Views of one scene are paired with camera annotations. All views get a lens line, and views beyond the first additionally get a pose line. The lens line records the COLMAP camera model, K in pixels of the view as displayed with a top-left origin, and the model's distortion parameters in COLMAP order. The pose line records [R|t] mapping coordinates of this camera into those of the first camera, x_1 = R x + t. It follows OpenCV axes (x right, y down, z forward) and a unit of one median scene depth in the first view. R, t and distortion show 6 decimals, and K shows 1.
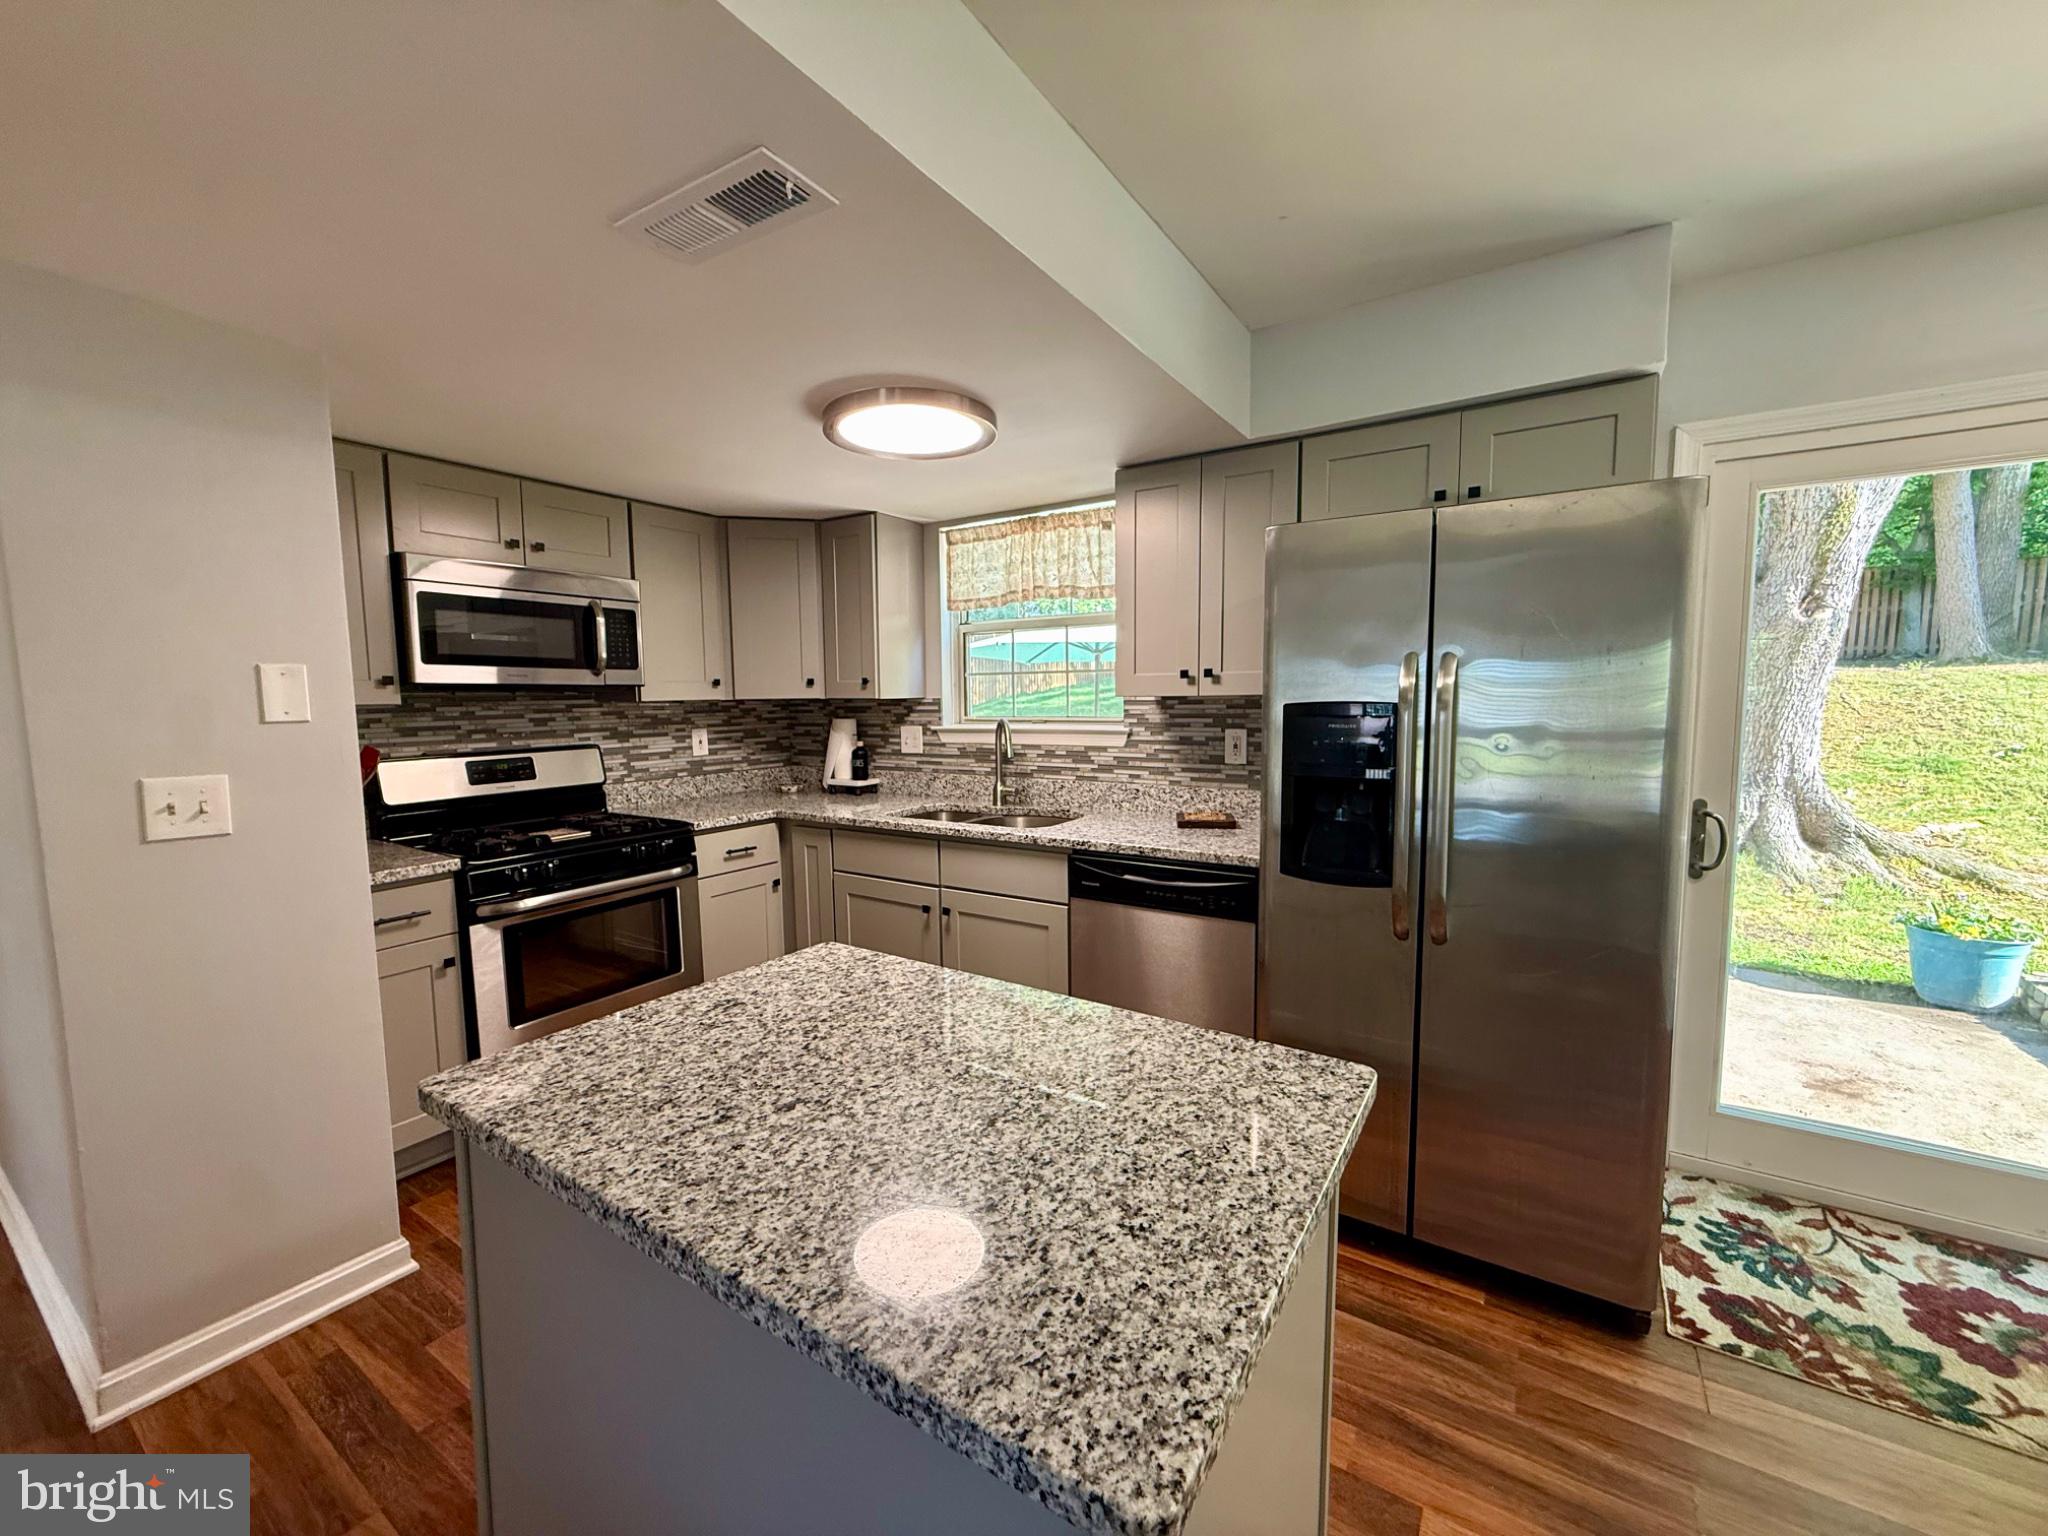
lens RADIAL K [[818.0, 0, 1024.0], [0, 818.0, 768.0], [0, 0, 1]] dist [0.000314, 0.000156]
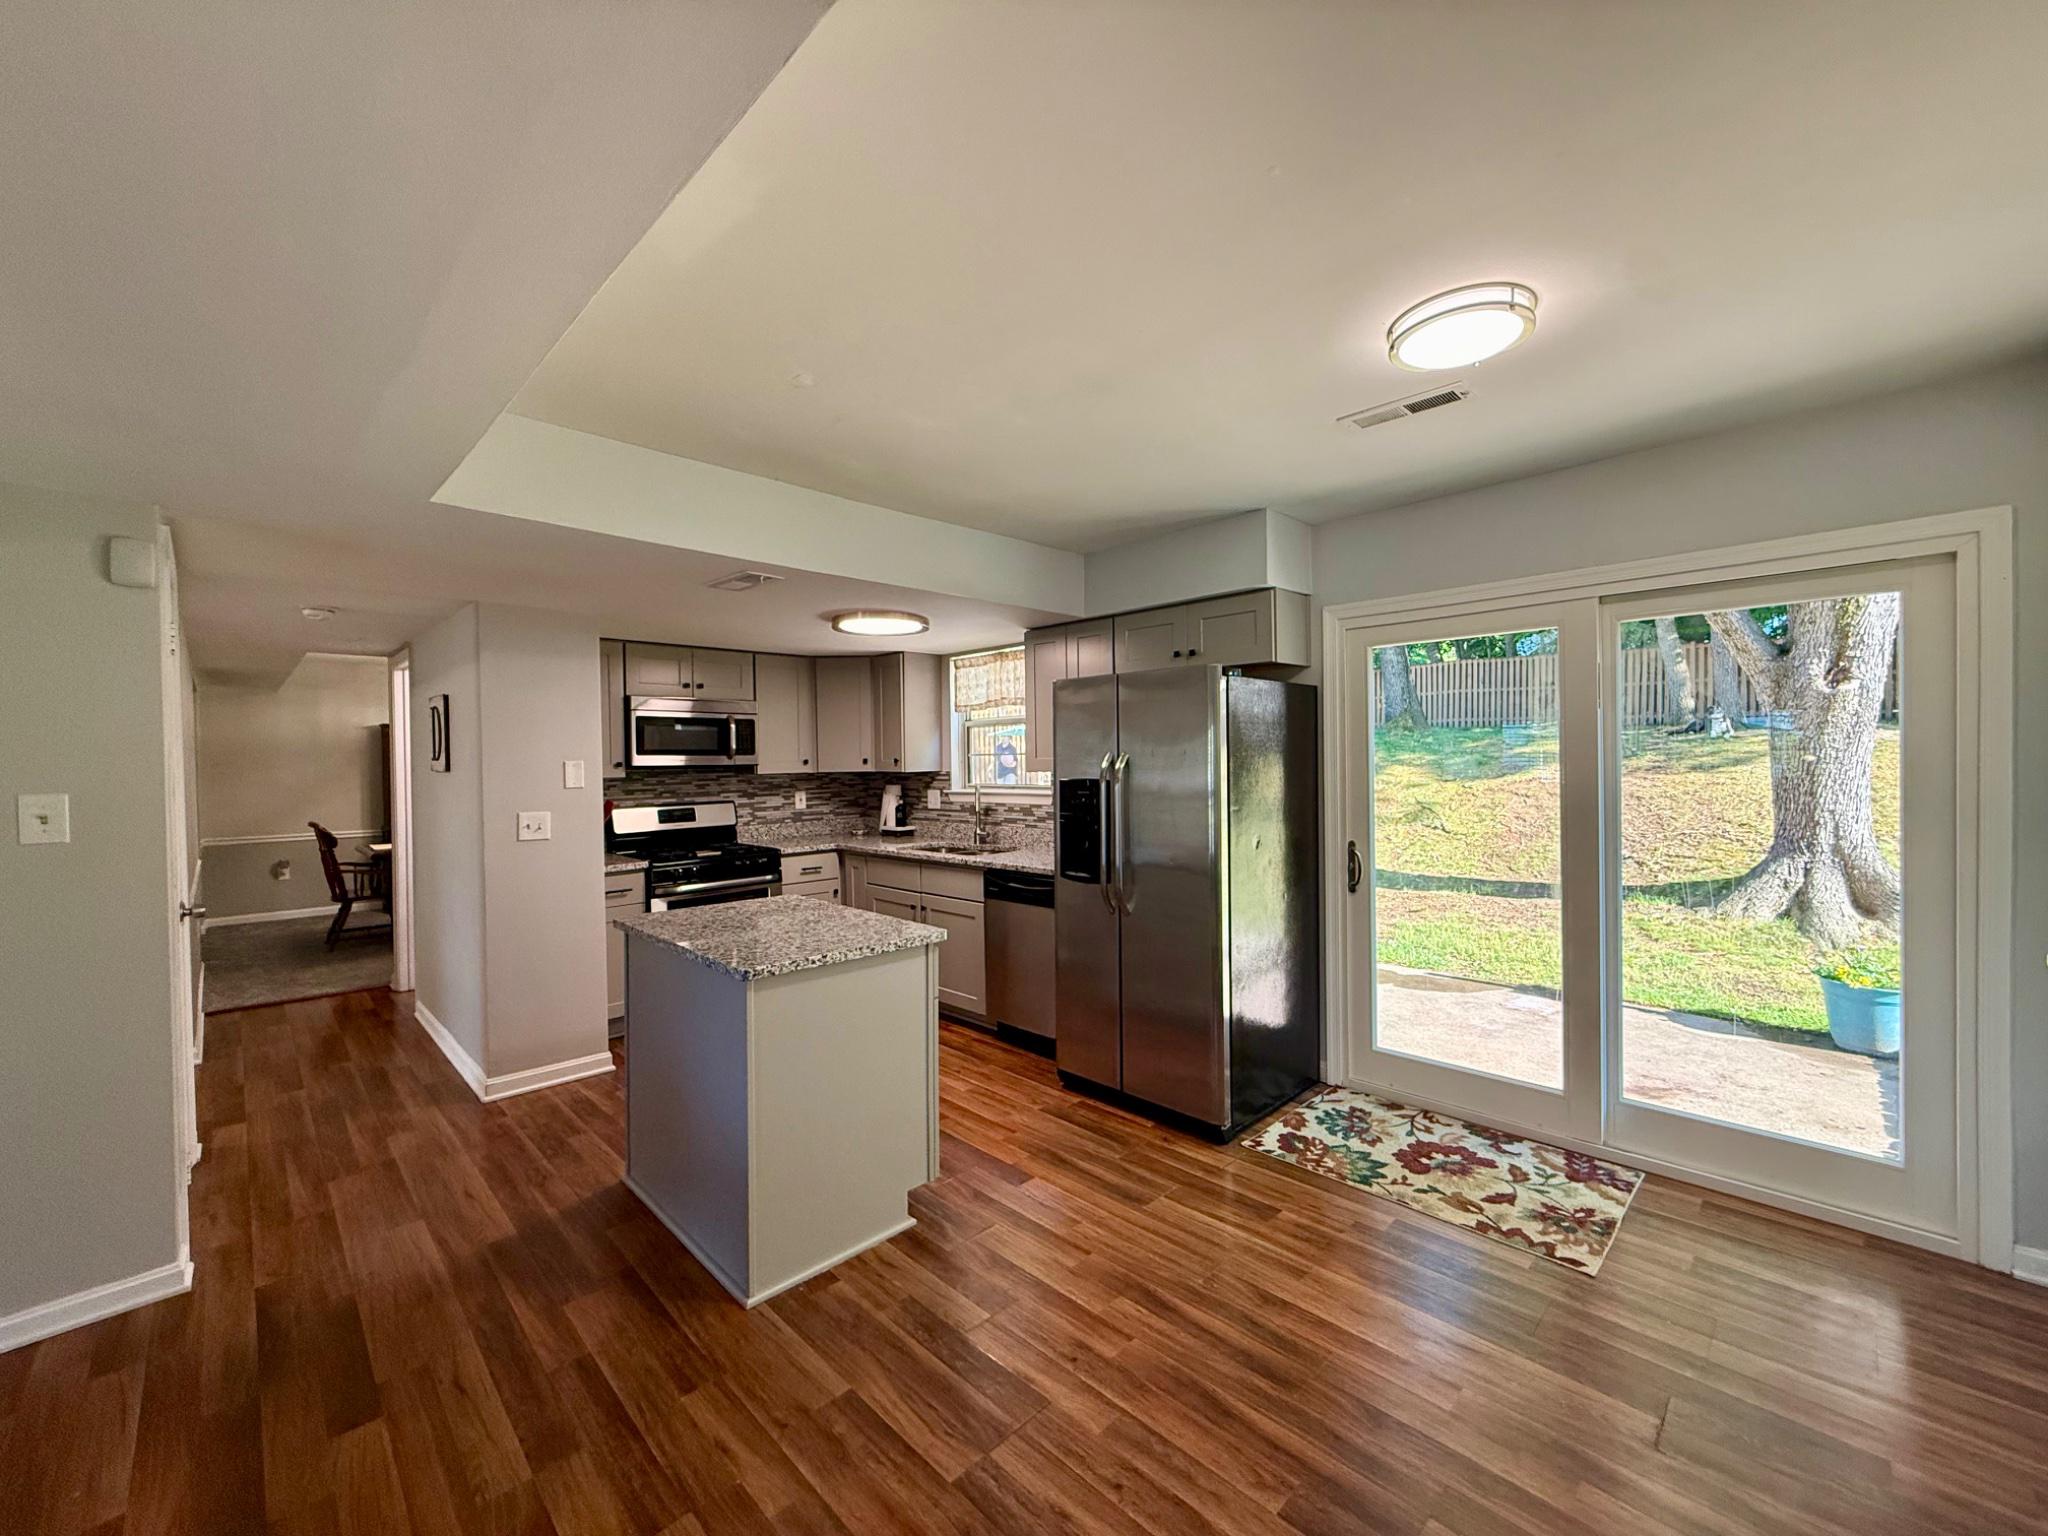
lens RADIAL K [[818.0, 0, 1024.0], [0, 818.0, 768.0], [0, 0, 1]] dist [0.000314, 0.000156]
pose [[0.977563, -0.000181, -0.210644, 0.379867], [-0.015675, 0.997164, -0.073604, 0.016794], [0.210060, 0.075255, 0.974788, -0.457404]]
